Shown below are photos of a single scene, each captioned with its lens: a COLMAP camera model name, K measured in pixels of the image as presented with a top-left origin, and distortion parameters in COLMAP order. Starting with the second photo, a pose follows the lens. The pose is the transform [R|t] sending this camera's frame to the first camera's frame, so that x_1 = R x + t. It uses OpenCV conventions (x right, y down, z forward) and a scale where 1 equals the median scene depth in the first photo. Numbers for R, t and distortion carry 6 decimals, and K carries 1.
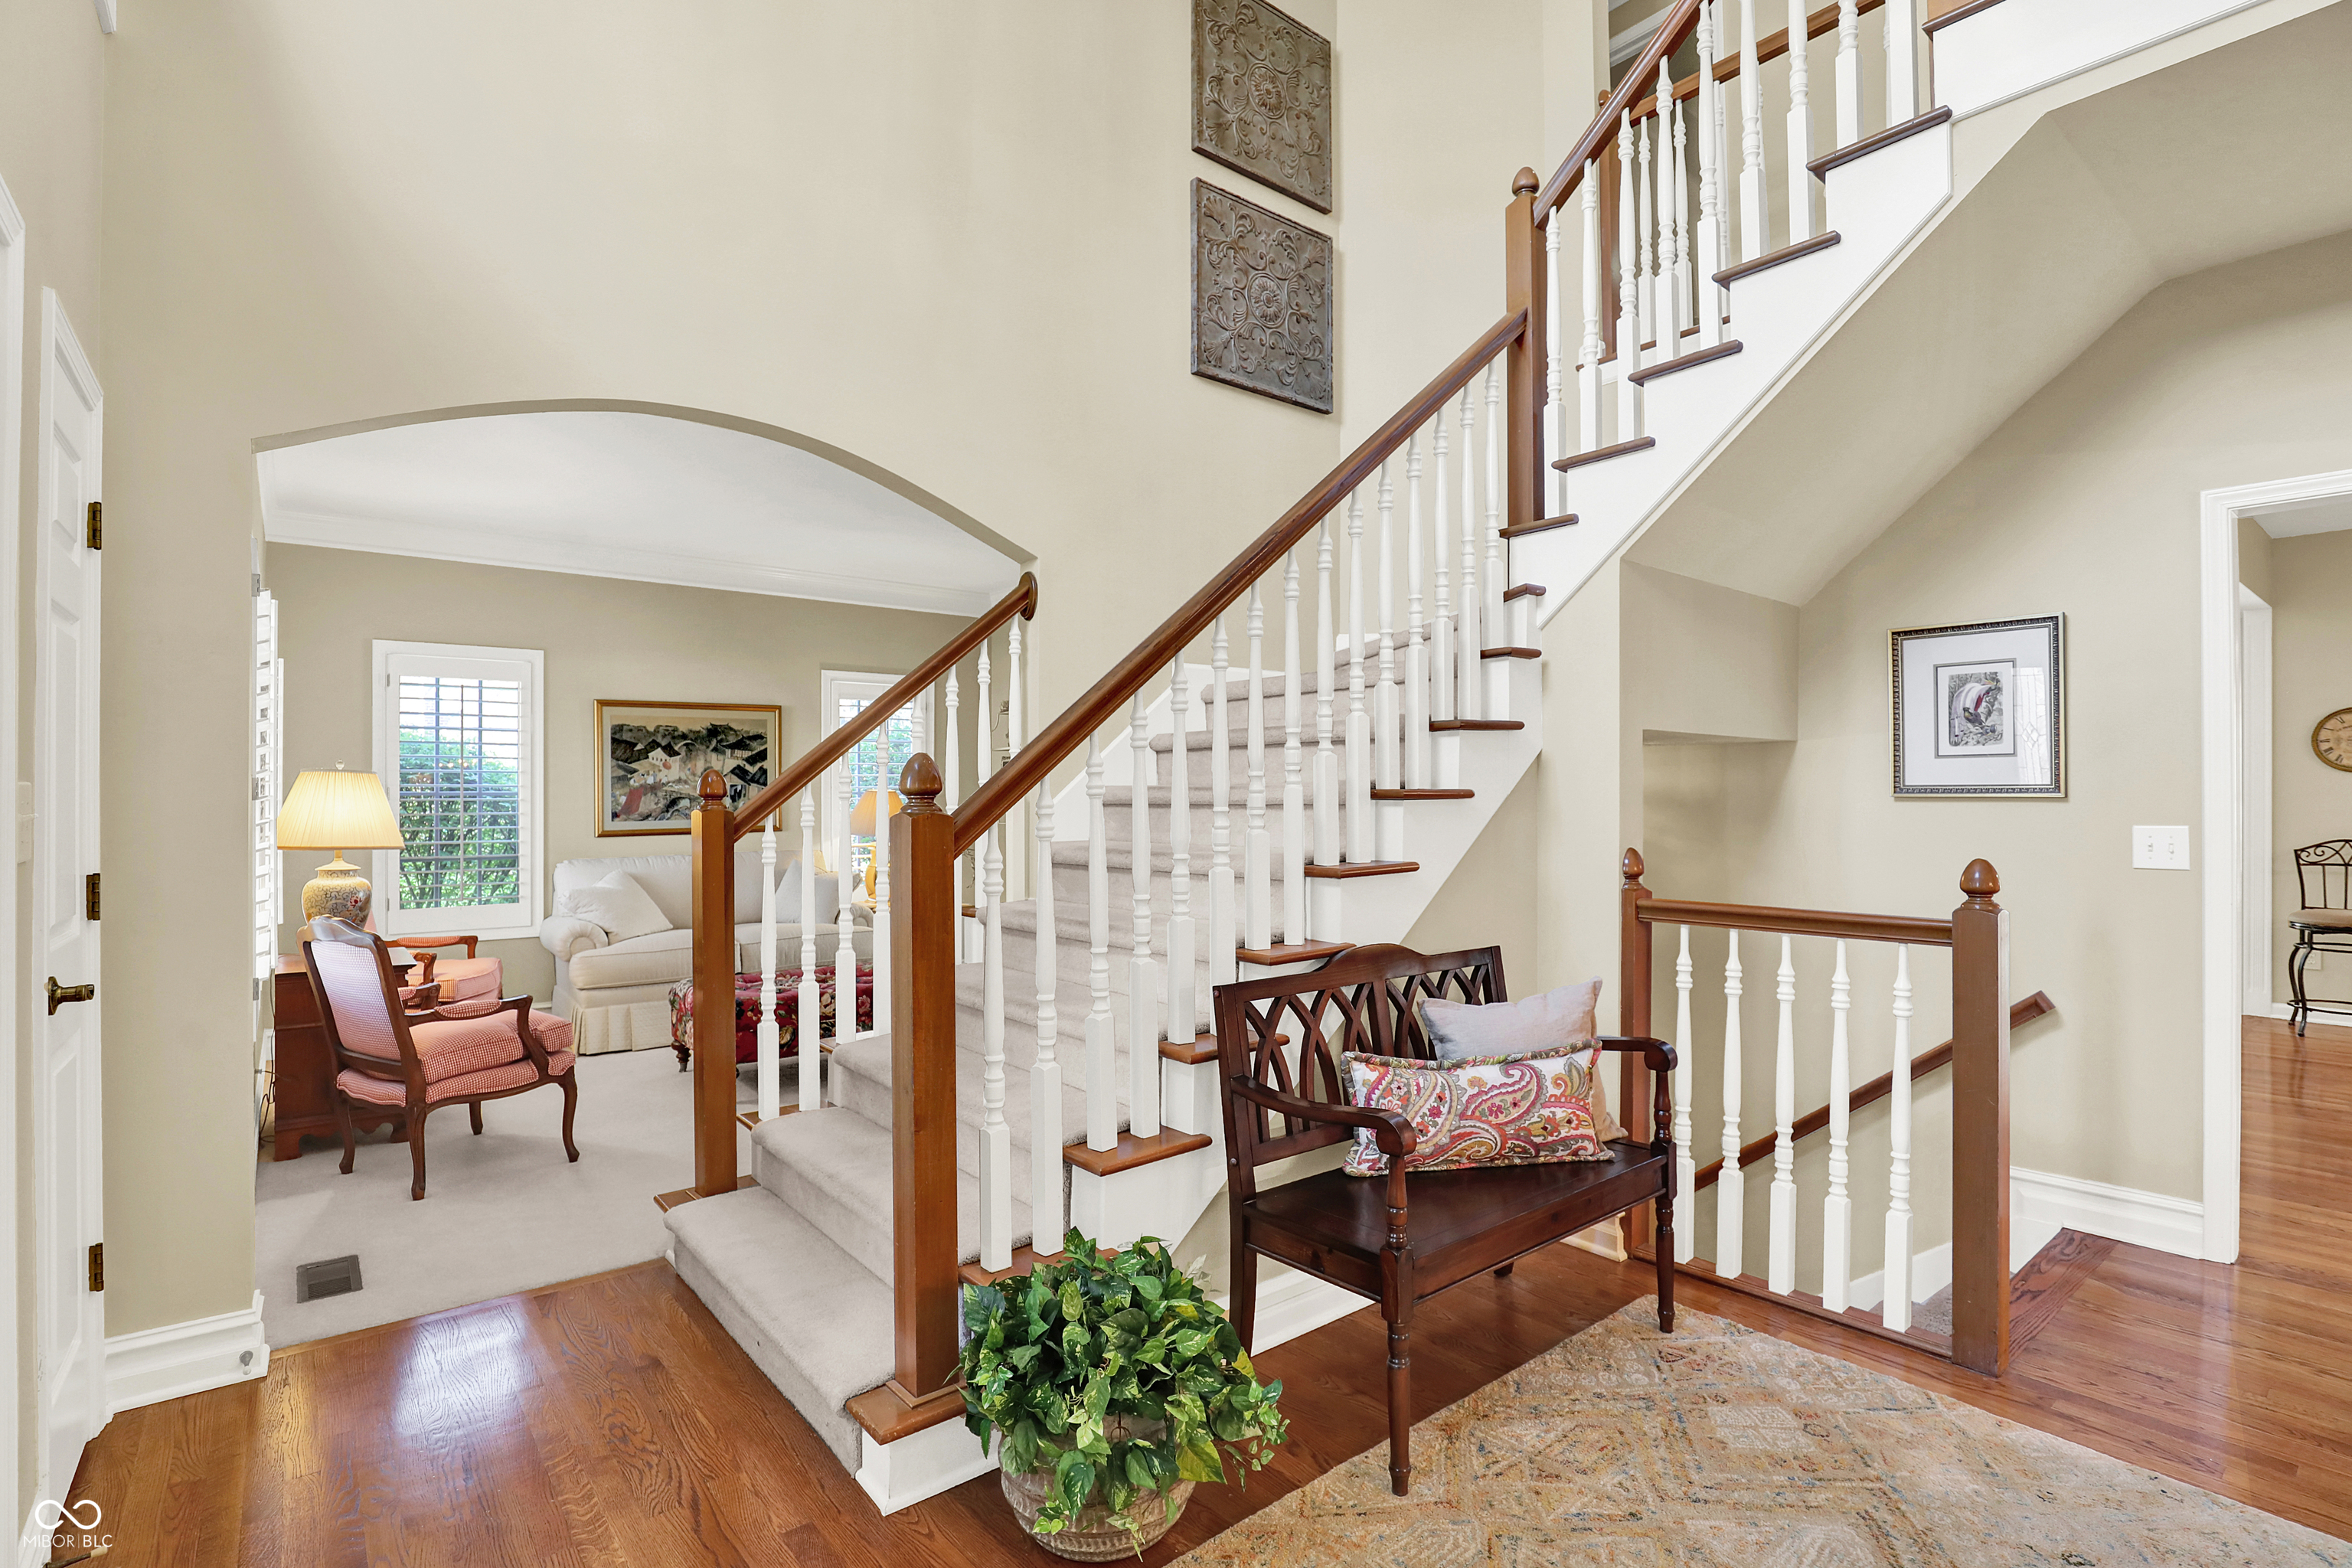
lens RADIAL K [[1088.6, 0, 1176.0], [0, 1088.6, 784.0], [0, 0, 1]] dist [-0.000808, 0.000223]
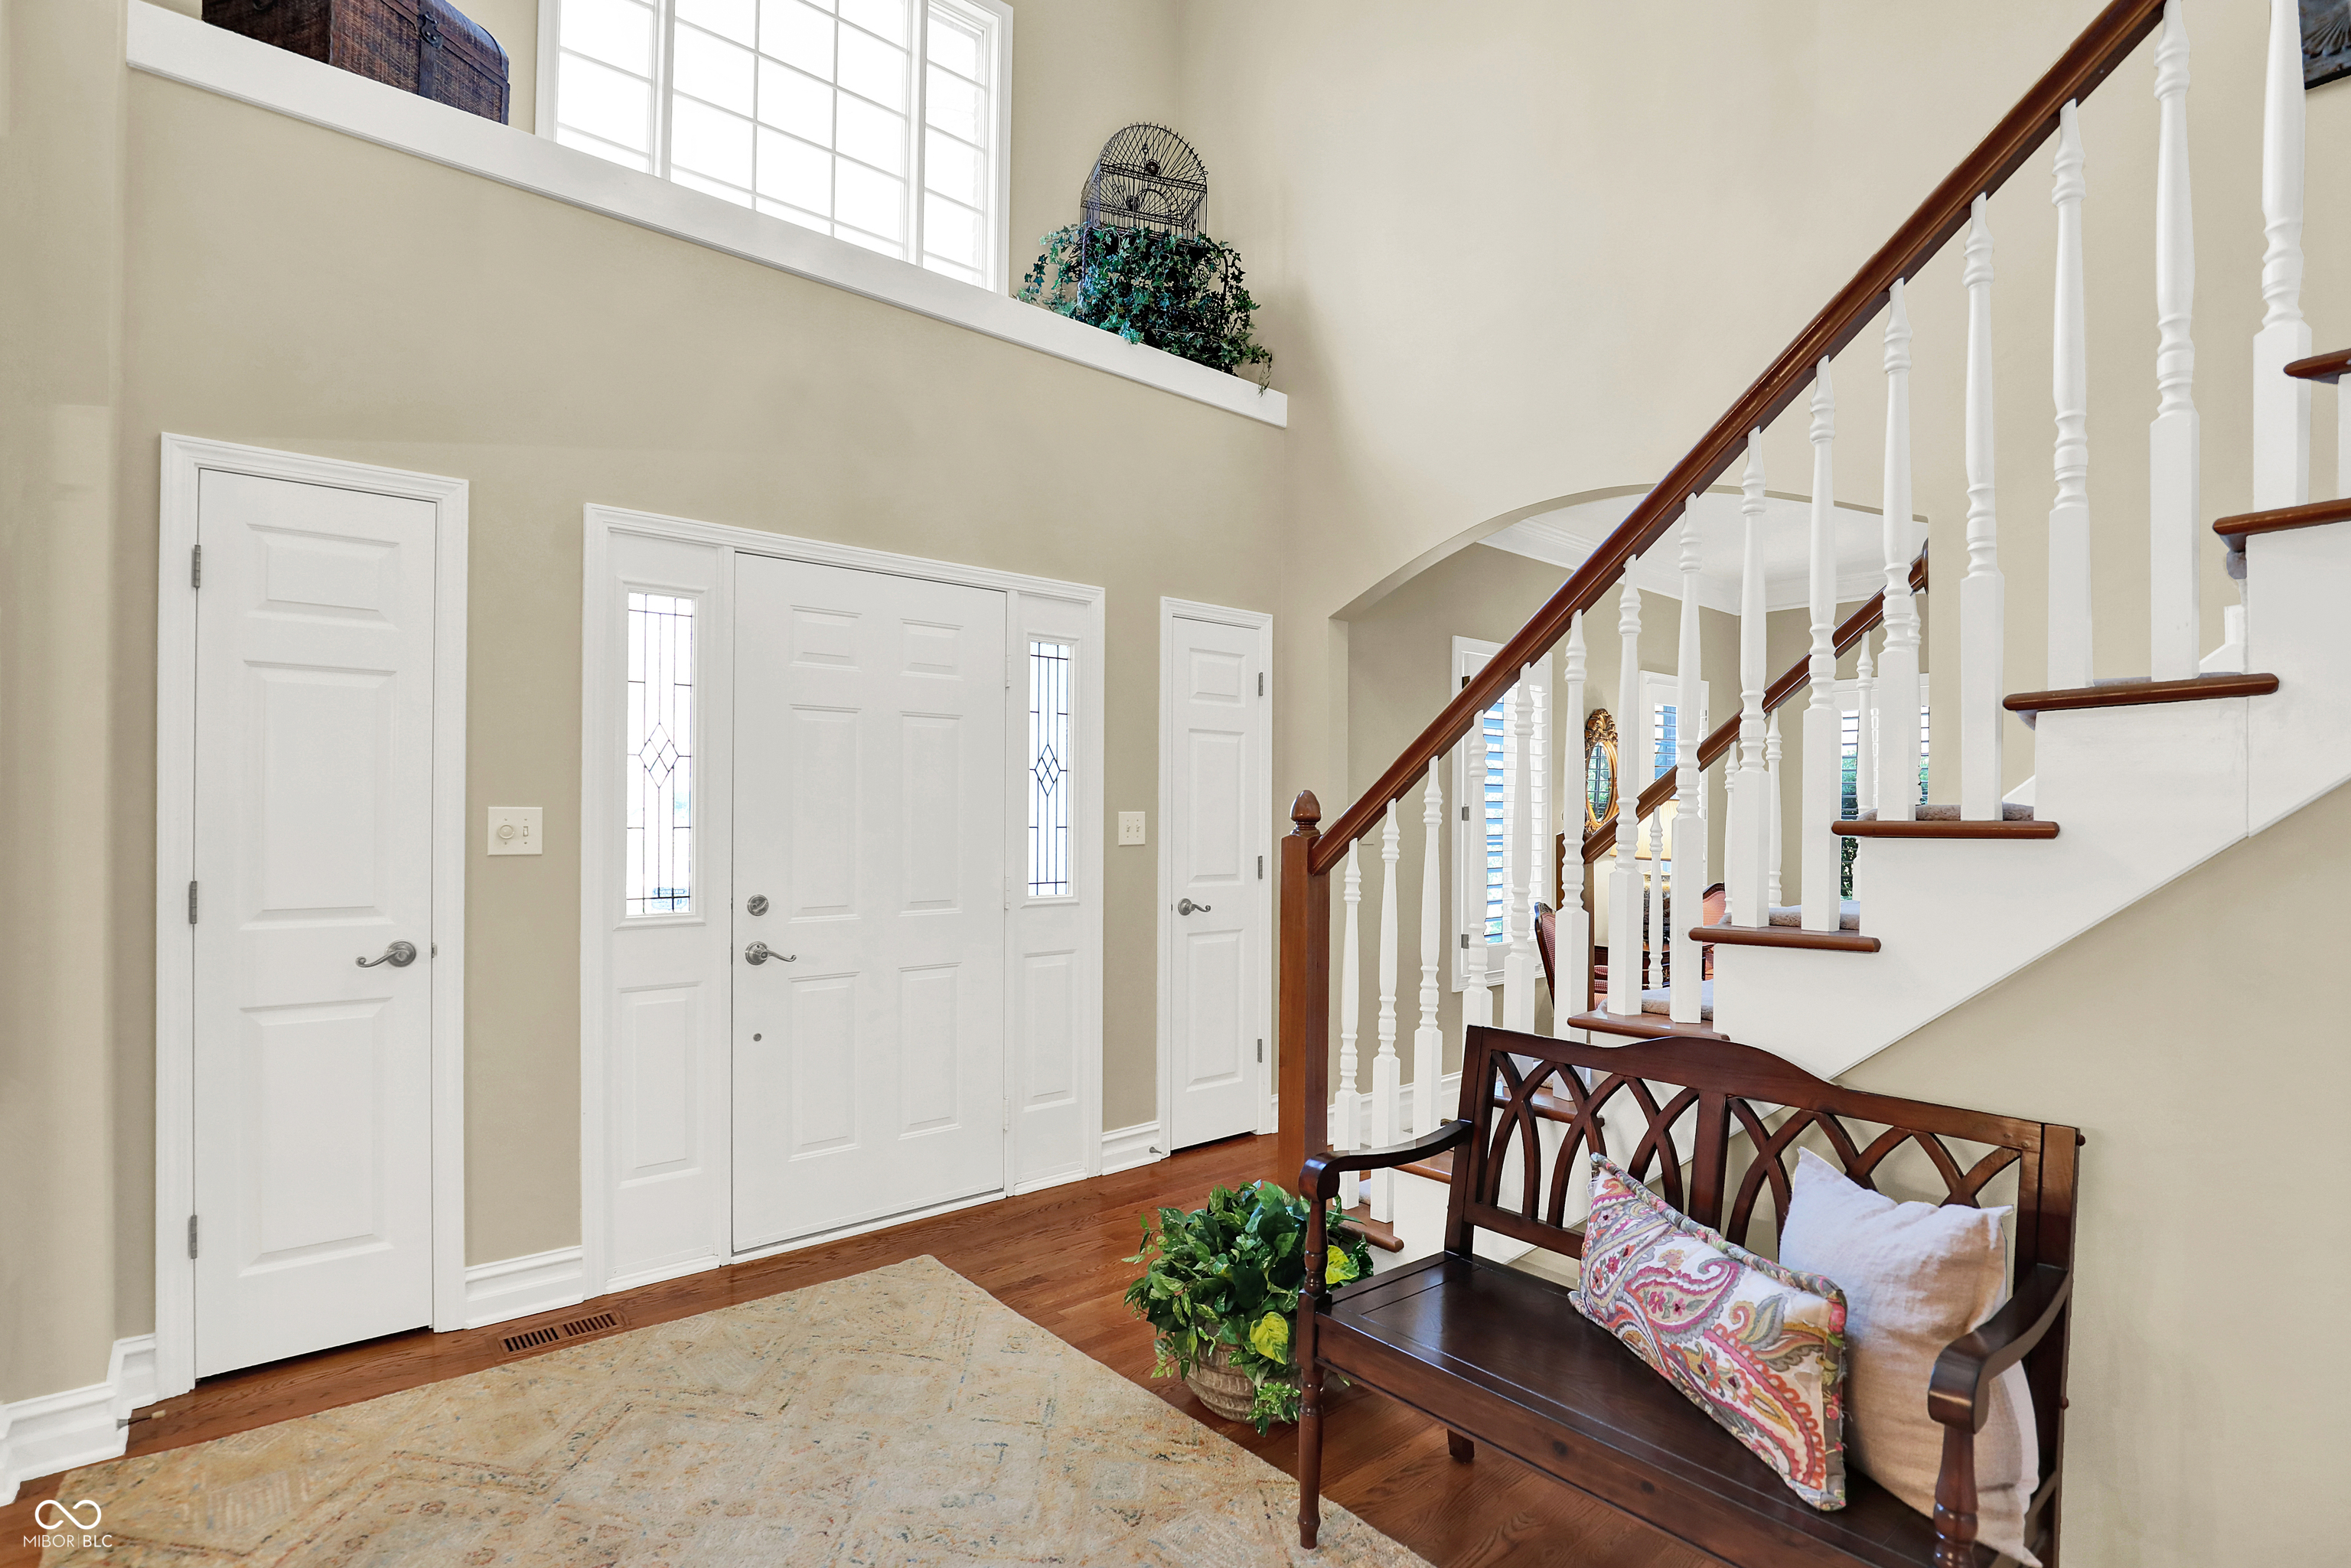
lens RADIAL K [[1117.1, 0, 1168.3], [0, 1117.1, 826.6], [0, 0, 1]] dist [-0.030410, 0.001745]
pose [[-0.006294, 0.003982, -0.999972, 0.956767], [-0.000842, 0.999992, 0.003987, 0.008593], [0.999980, 0.000868, -0.006290, 0.700684]]
